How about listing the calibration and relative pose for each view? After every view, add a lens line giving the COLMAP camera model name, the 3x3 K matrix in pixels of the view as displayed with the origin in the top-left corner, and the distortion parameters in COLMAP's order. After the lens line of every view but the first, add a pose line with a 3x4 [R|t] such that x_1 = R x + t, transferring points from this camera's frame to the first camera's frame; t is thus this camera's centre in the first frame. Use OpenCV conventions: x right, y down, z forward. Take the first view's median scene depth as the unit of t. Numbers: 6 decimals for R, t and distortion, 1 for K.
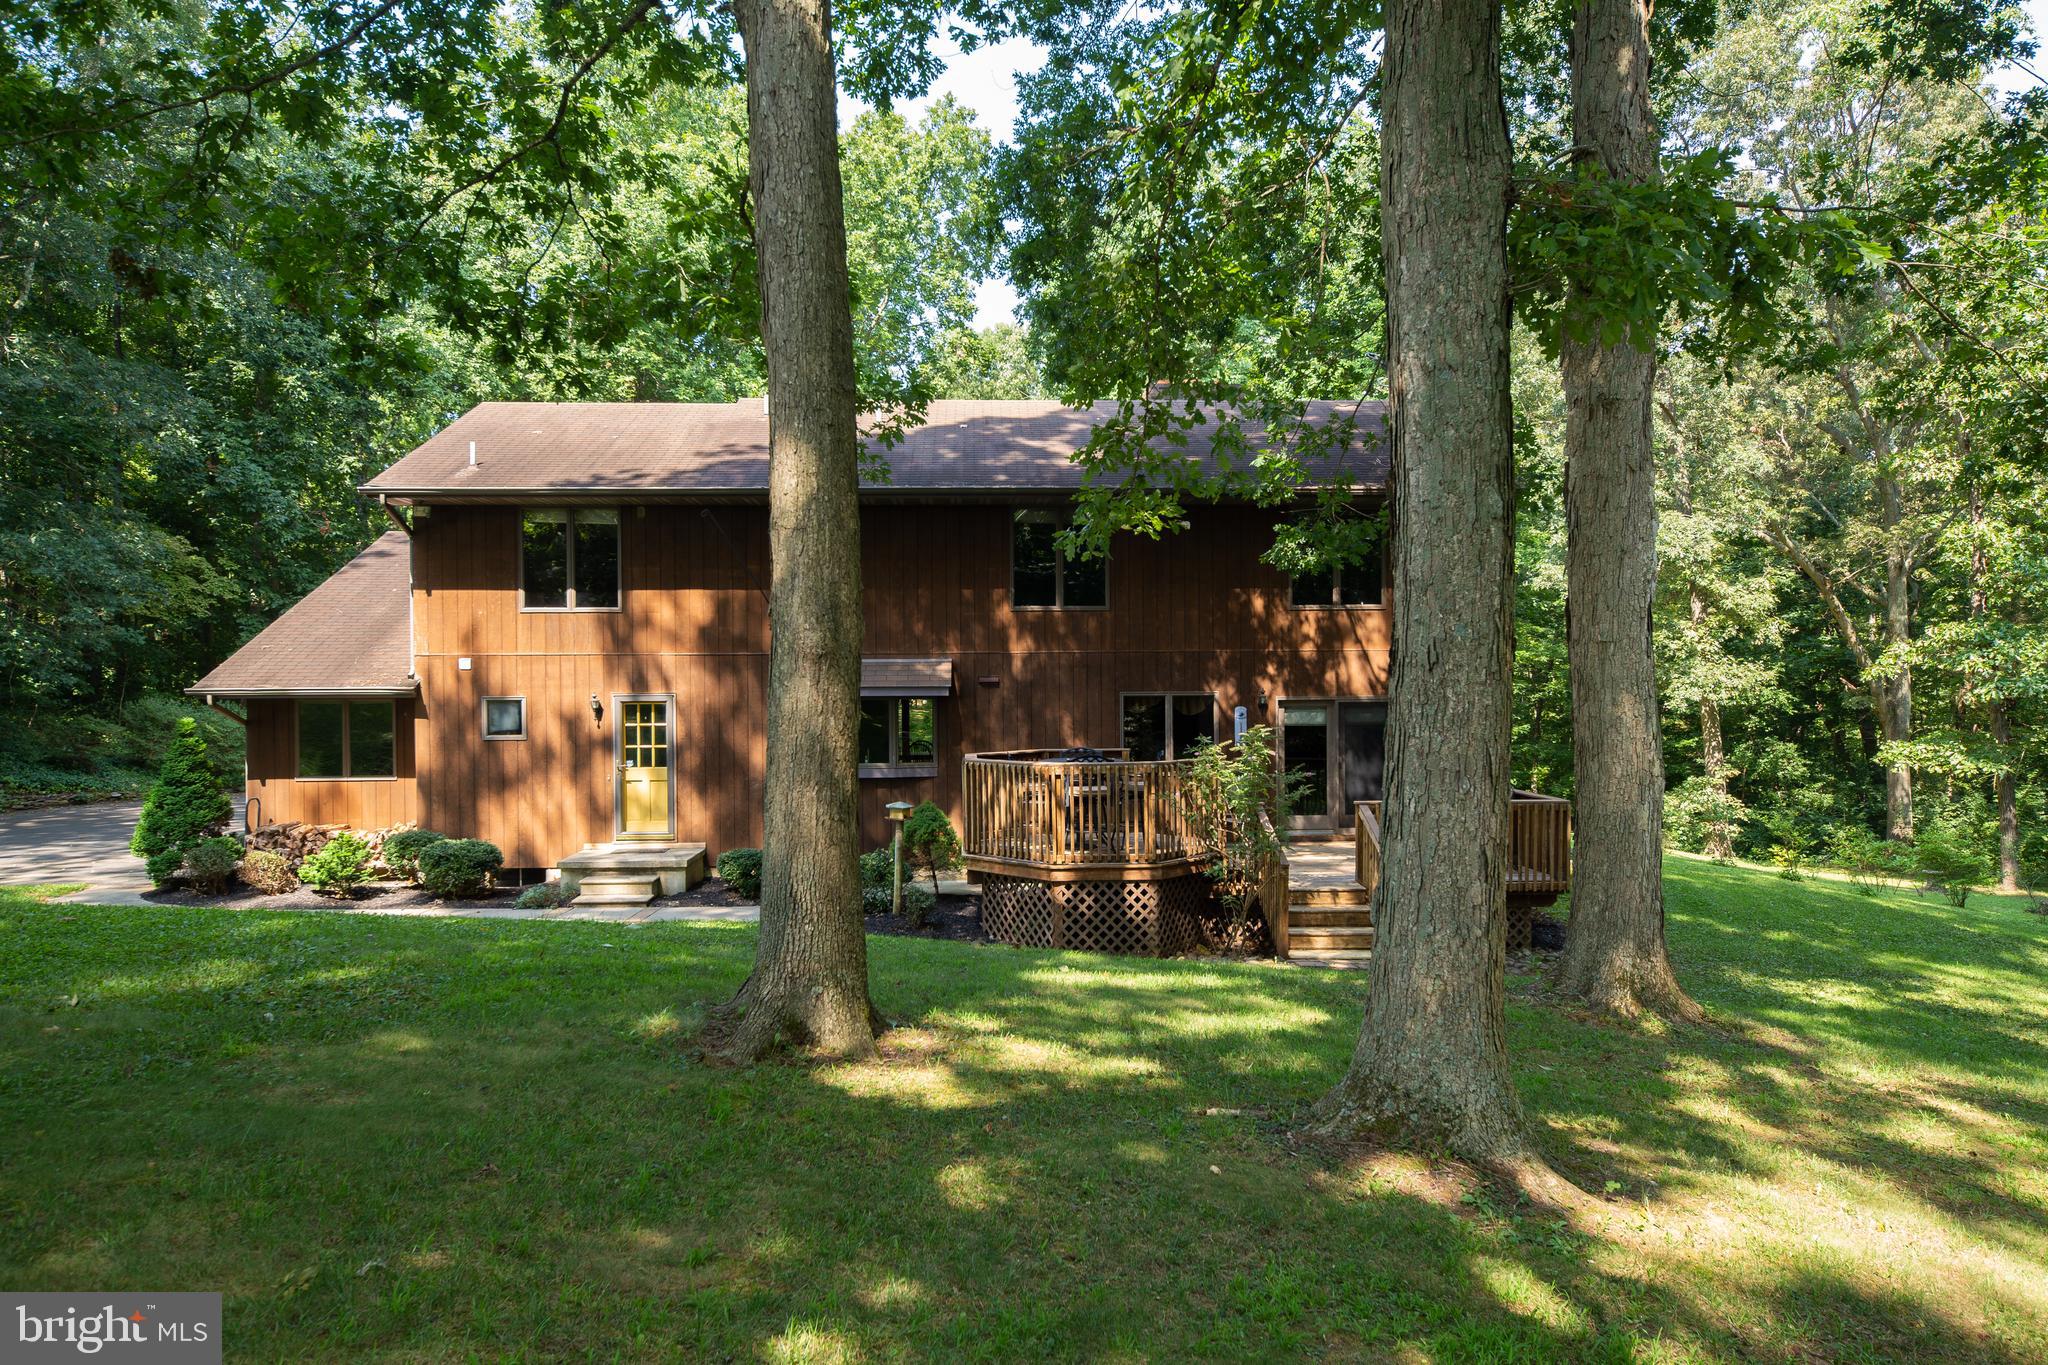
lens RADIAL K [[1390.6, 0, 1014.9], [0, 1390.6, 680.5], [0, 0, 1]] dist [0.019793, -0.010404]
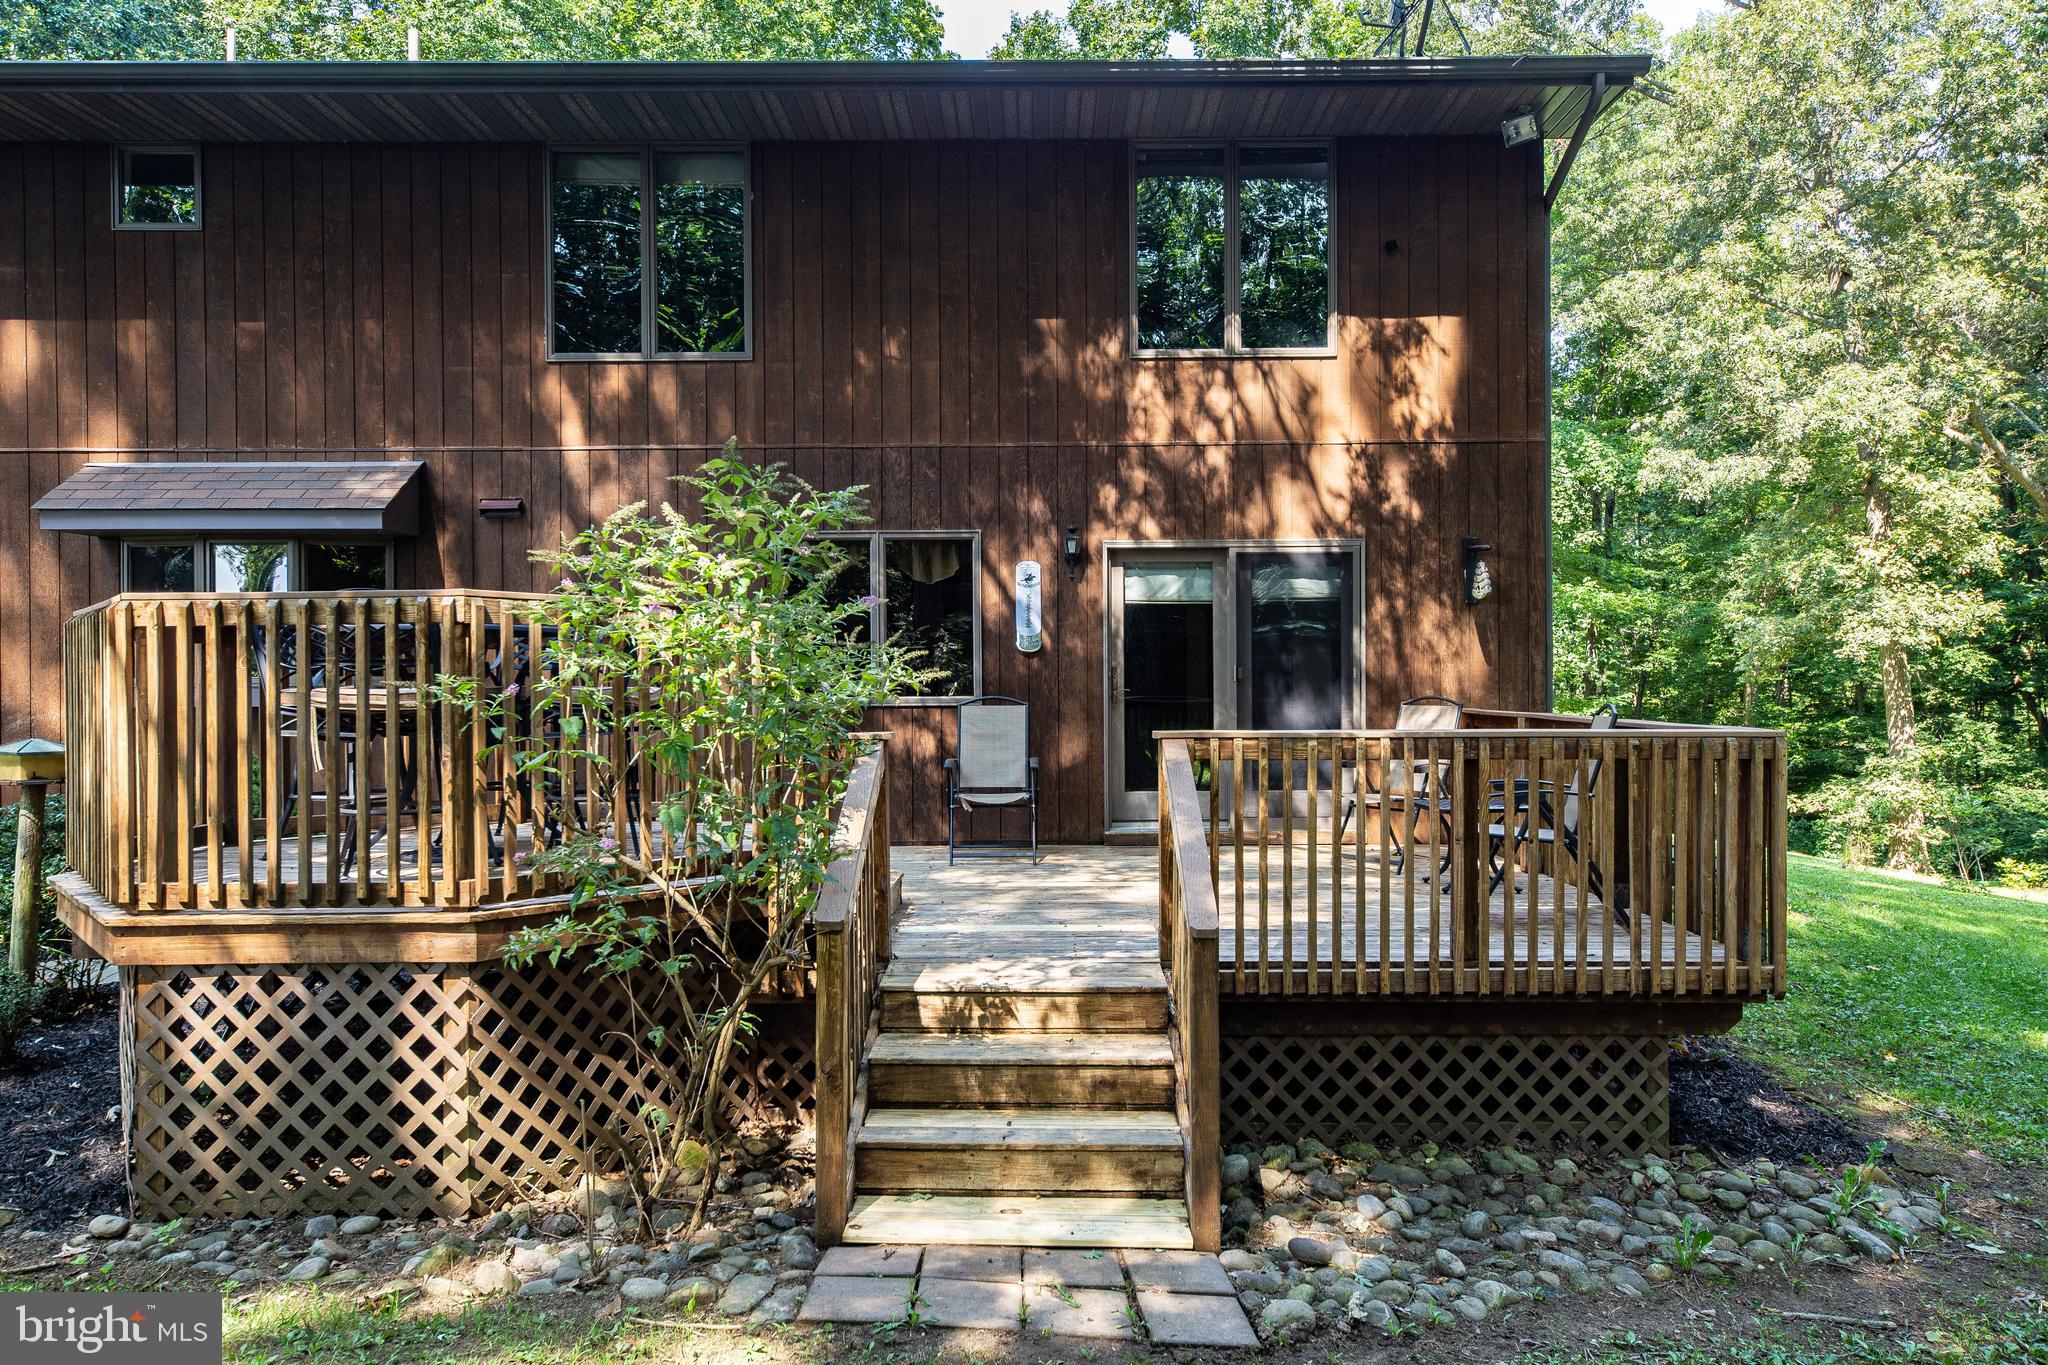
lens RADIAL K [[1390.6, 0, 1031.5], [0, 1390.6, 692.8], [0, 0, 1]] dist [0.019793, -0.010404]
pose [[0.998827, -0.000874, -0.048421, 0.101912], [0.001089, 0.999990, 0.004415, 0.033411], [0.048417, -0.004463, 0.998817, 0.287772]]
